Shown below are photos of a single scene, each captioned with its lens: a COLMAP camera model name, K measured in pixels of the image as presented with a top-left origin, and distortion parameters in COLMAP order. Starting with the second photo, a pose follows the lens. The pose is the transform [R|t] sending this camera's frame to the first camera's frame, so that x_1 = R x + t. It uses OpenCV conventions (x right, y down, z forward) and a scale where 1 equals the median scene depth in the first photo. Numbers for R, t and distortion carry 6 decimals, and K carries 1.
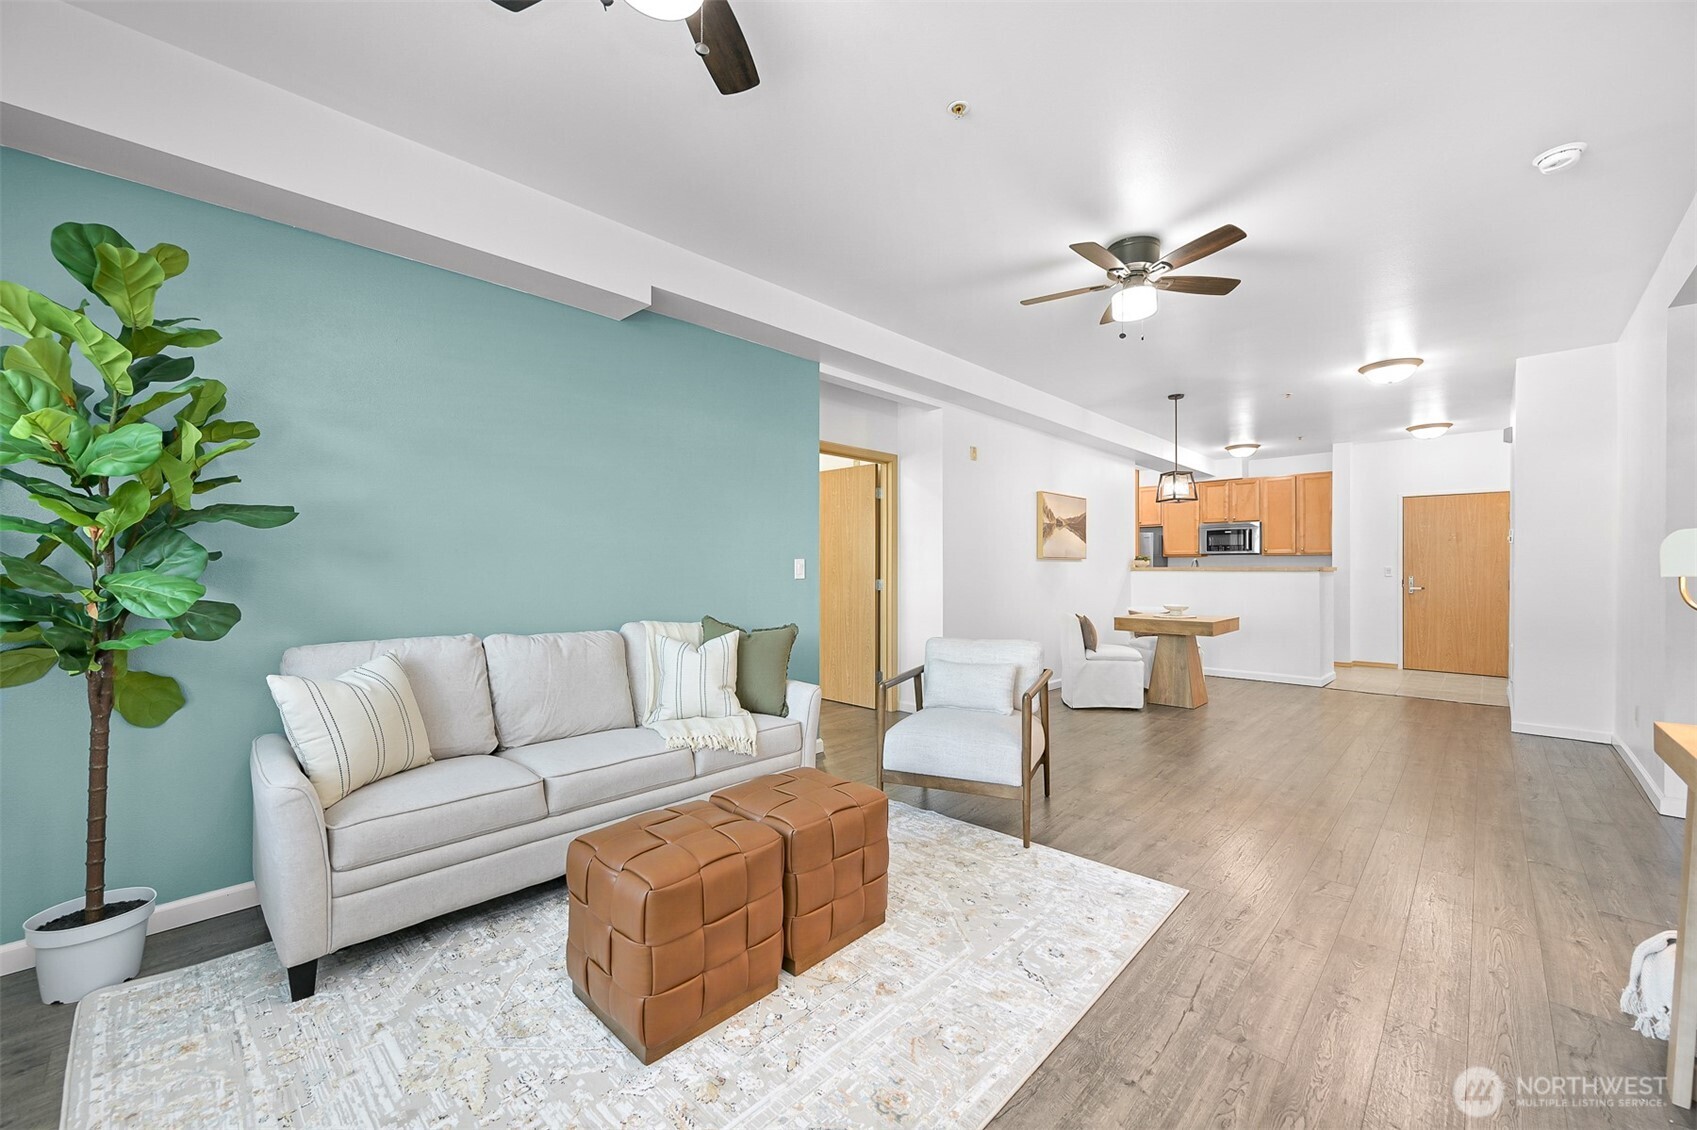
lens RADIAL K [[672.9, 0, 855.6], [0, 672.9, 567.3], [0, 0, 1]] dist [-0.000447, -0.000017]
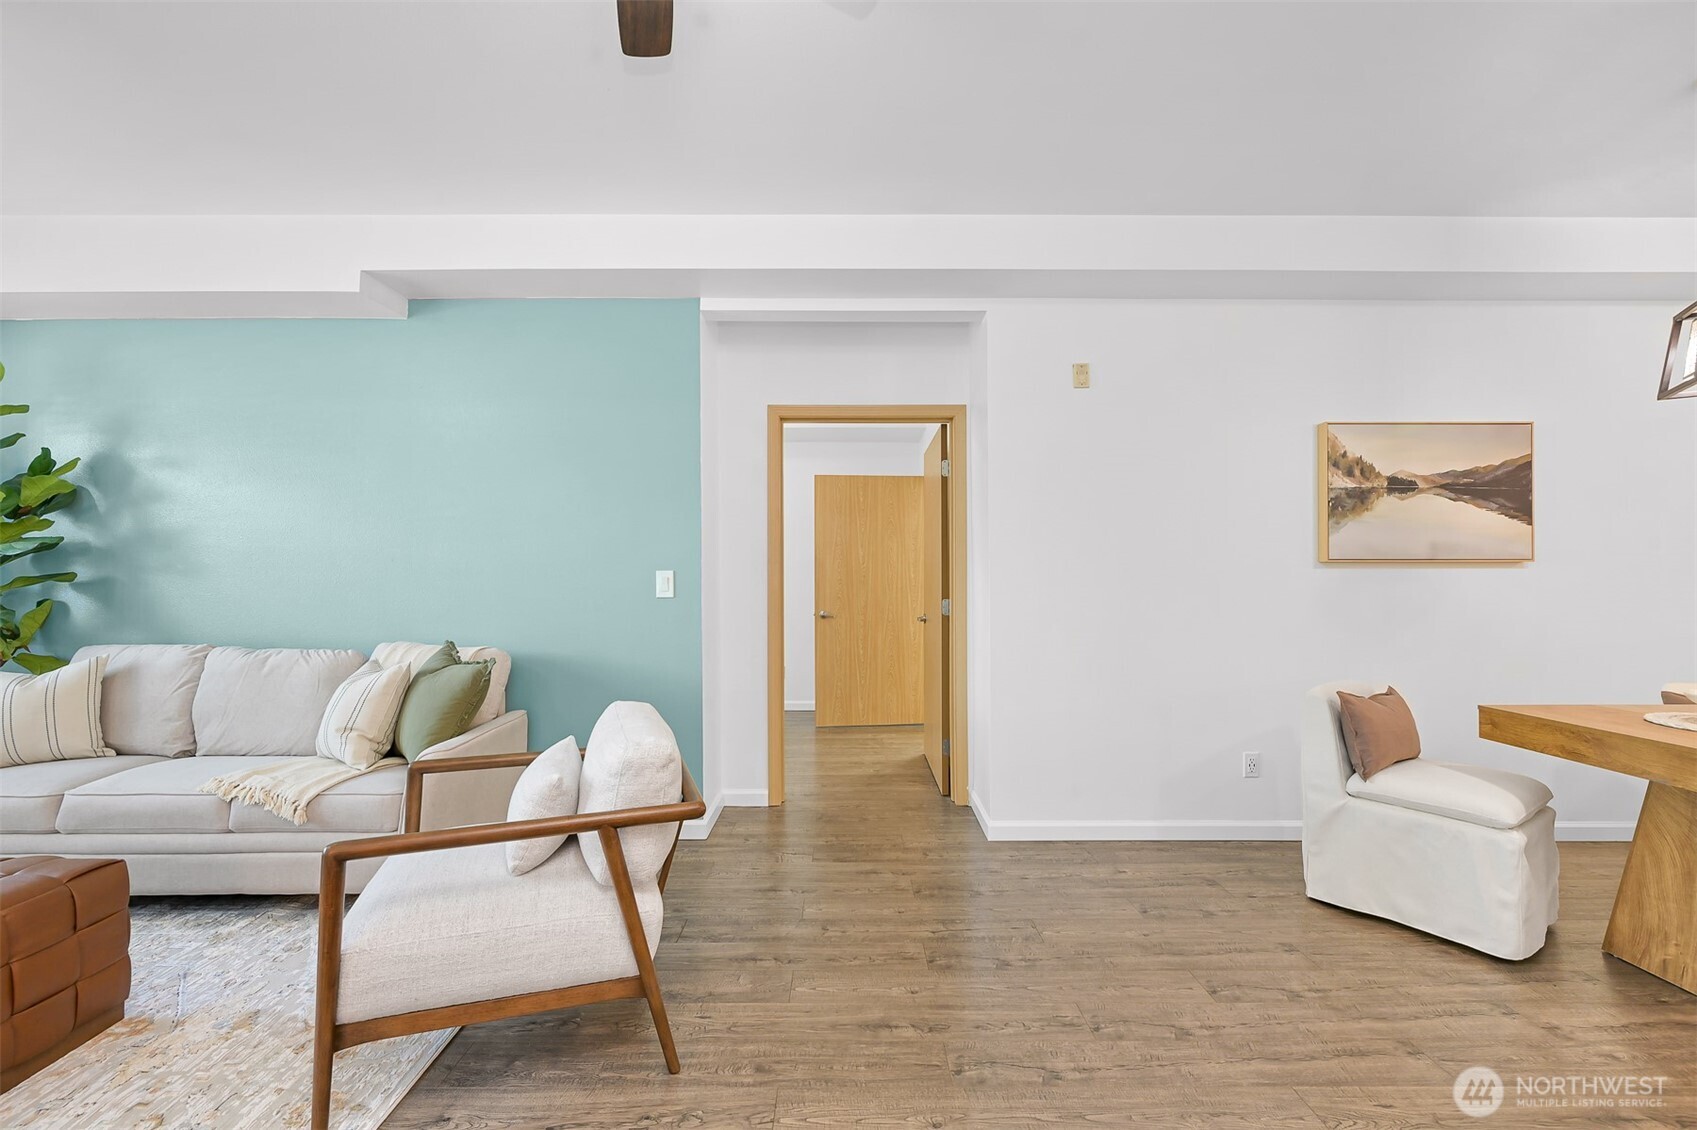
lens RADIAL K [[669.7, 0, 853.1], [0, 669.7, 575.1], [0, 0, 1]] dist [0.000307, 0.000071]
pose [[0.687710, -0.002050, -0.725982, 0.577873], [0.002035, 0.999998, -0.000896, -0.006147], [0.725982, -0.000862, 0.687713, 0.623919]]
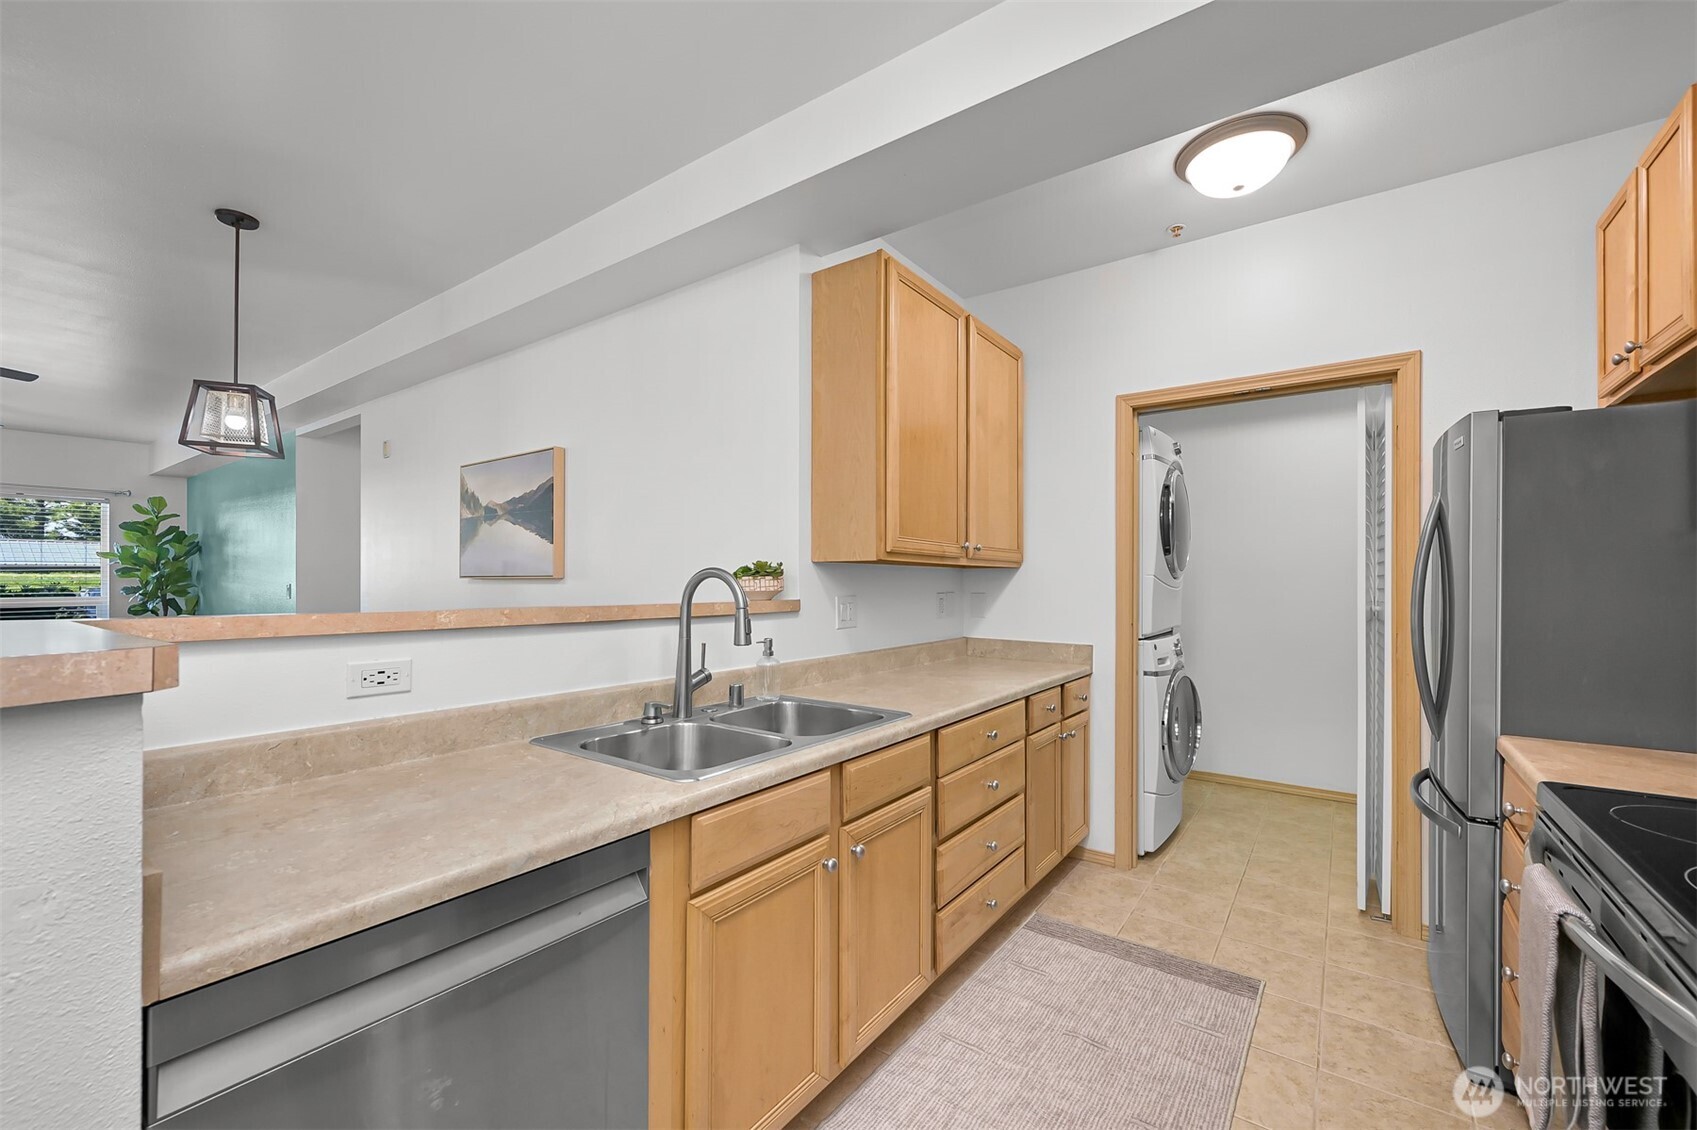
lens RADIAL K [[669.7, 0, 853.1], [0, 669.7, 575.1], [0, 0, 1]] dist [0.000307, 0.000071]
pose [[0.146390, -0.007498, -0.989198, 1.349038], [0.000562, 0.999972, -0.007497, -0.017385], [0.989227, 0.000541, 0.146391, 1.851847]]
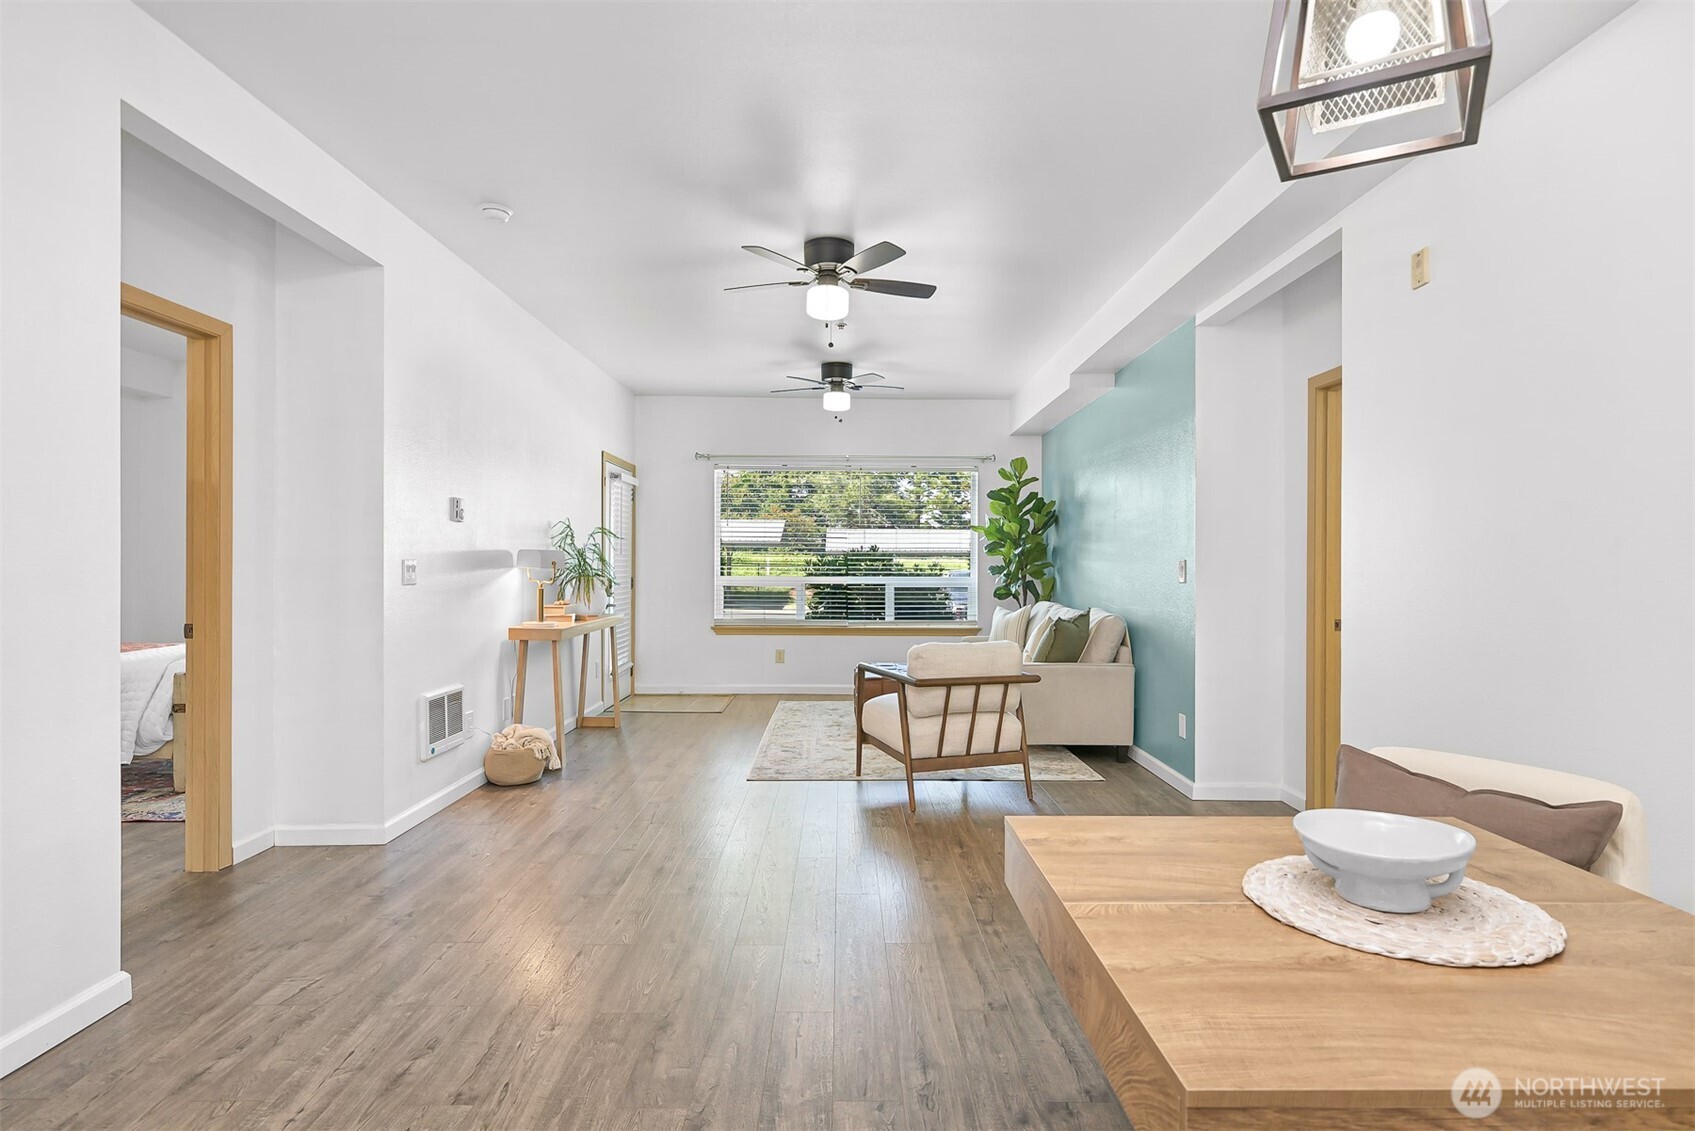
lens RADIAL K [[870.2, 0, 847.5], [0, 870.2, 565.5], [0, 0, 1]] dist [-0.001174, -0.000637]
pose [[-0.726521, -0.004670, -0.687128, 0.960465], [-0.005858, 0.999983, -0.000603, -0.000946], [0.687119, 0.003587, -0.726536, 1.467182]]
